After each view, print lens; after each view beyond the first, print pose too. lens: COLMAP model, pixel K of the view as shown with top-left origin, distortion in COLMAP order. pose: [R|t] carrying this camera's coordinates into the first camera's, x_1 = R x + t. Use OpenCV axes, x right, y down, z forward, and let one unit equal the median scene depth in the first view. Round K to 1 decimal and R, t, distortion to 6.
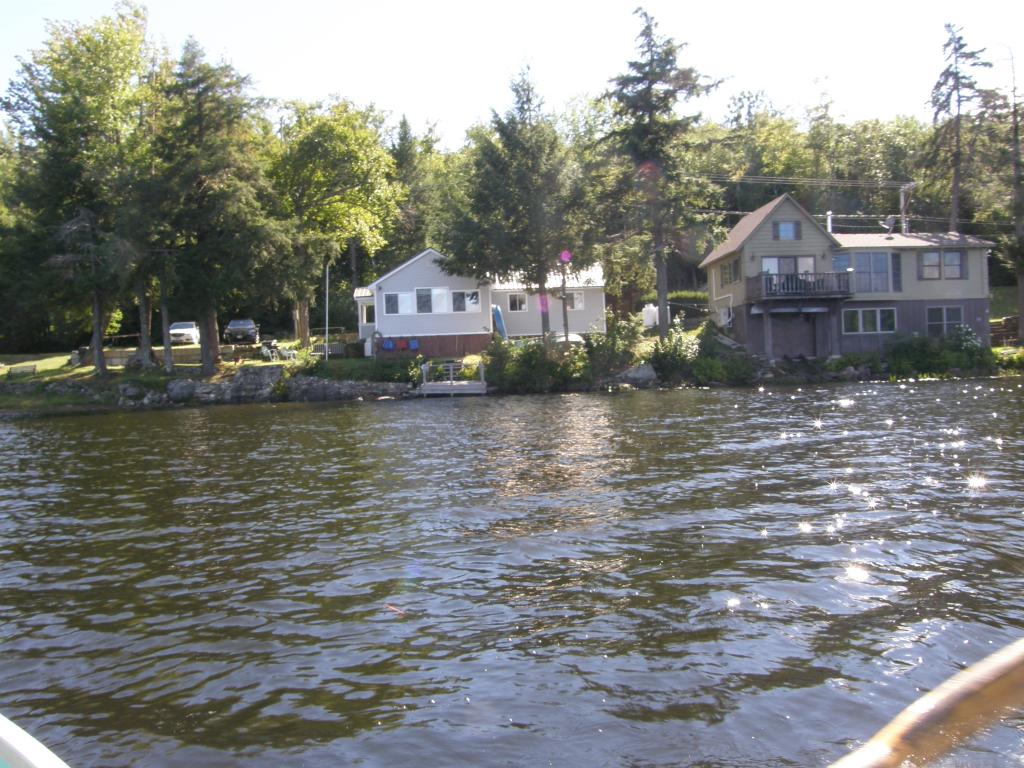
lens RADIAL K [[875.8, 0, 513.7], [0, 875.8, 388.1], [0, 0, 1]] dist [-0.162282, 0.142050]
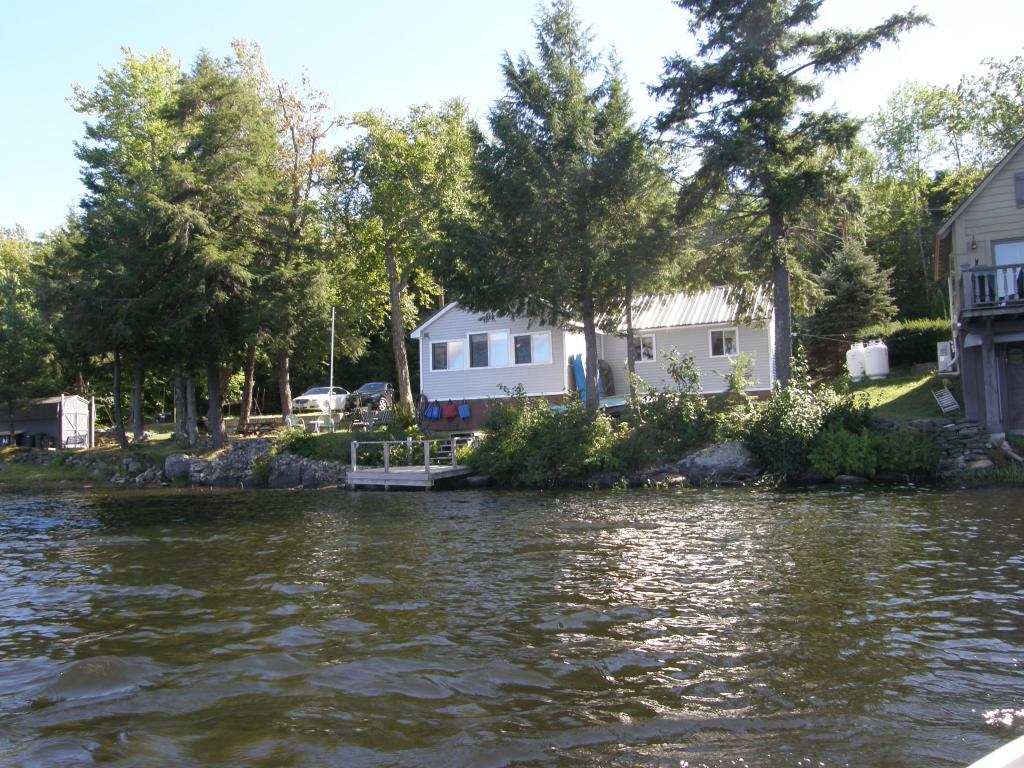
lens RADIAL K [[875.8, 0, 514.4], [0, 875.8, 390.9], [0, 0, 1]] dist [-0.162282, 0.142050]
pose [[0.875766, -0.019420, -0.482345, 0.286852], [-0.016431, 0.997412, -0.069992, -0.017773], [0.482456, 0.069222, 0.873181, 0.414230]]
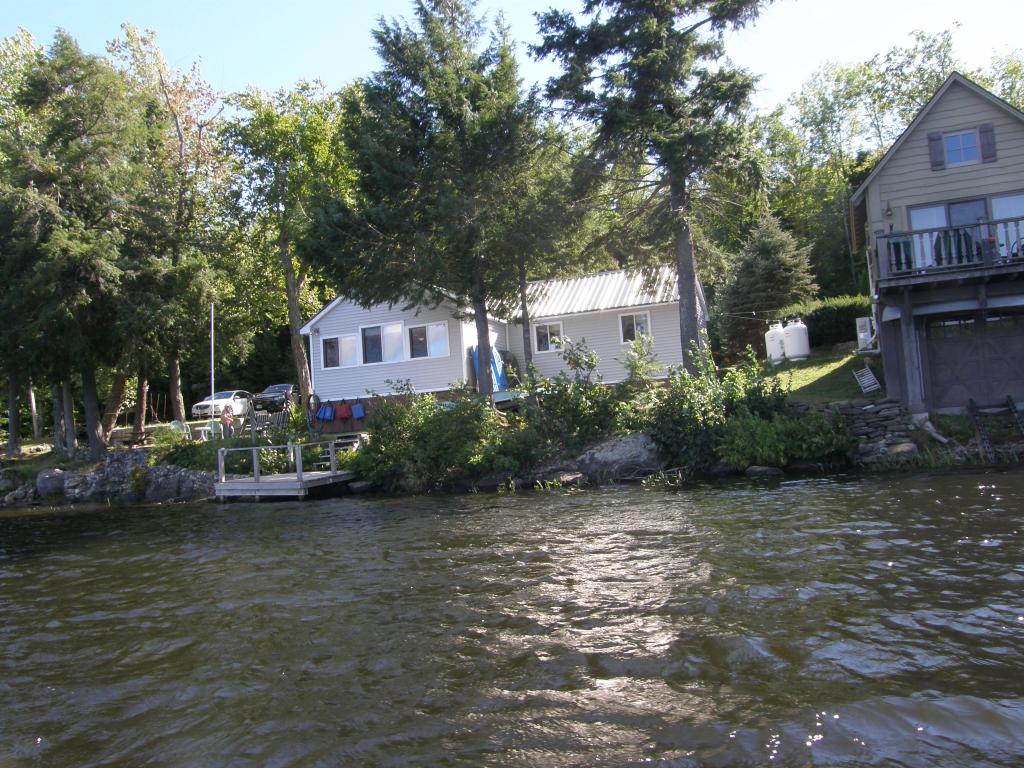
lens RADIAL K [[875.8, 0, 512.7], [0, 875.8, 385.1], [0, 0, 1]] dist [-0.162282, 0.142050]
pose [[0.903268, -0.052832, -0.425813, 0.293611], [0.023563, 0.997001, -0.073718, -0.018897], [0.428430, 0.056553, 0.901803, 0.478047]]
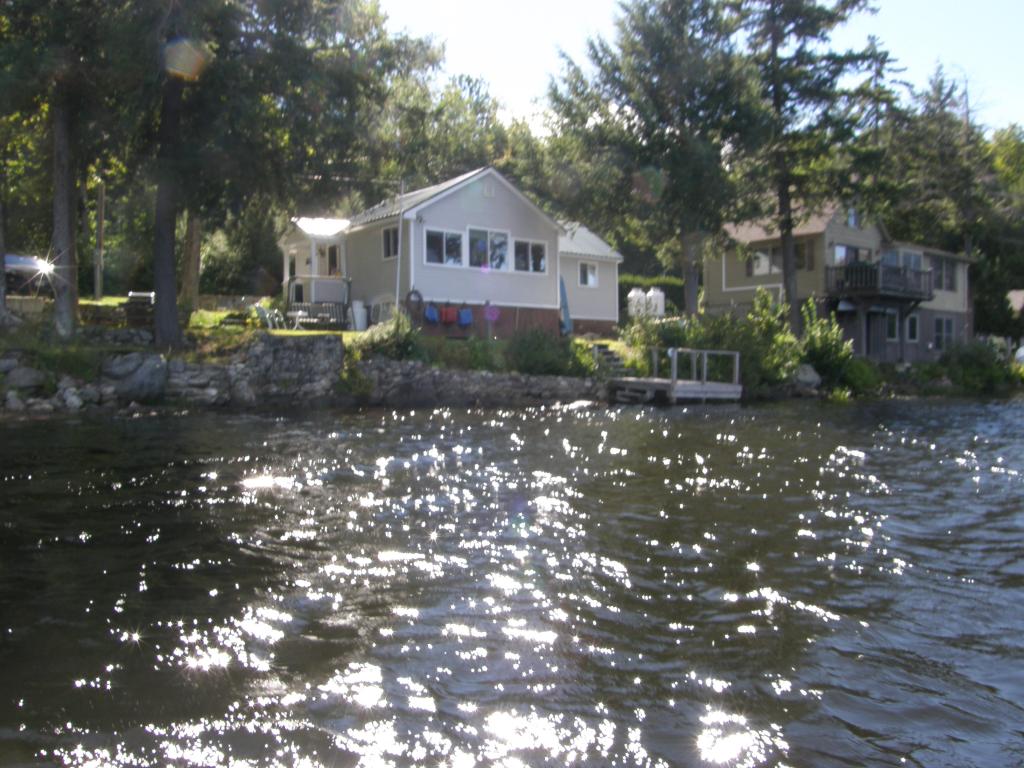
lens RADIAL K [[875.8, 0, 514.1], [0, 875.8, 386.1], [0, 0, 1]] dist [-0.162282, 0.142050]
pose [[0.826289, 0.028131, 0.562543, -0.460194], [-0.021591, 0.999600, -0.018273, 0.010354], [-0.562832, 0.002953, 0.826566, 0.498508]]
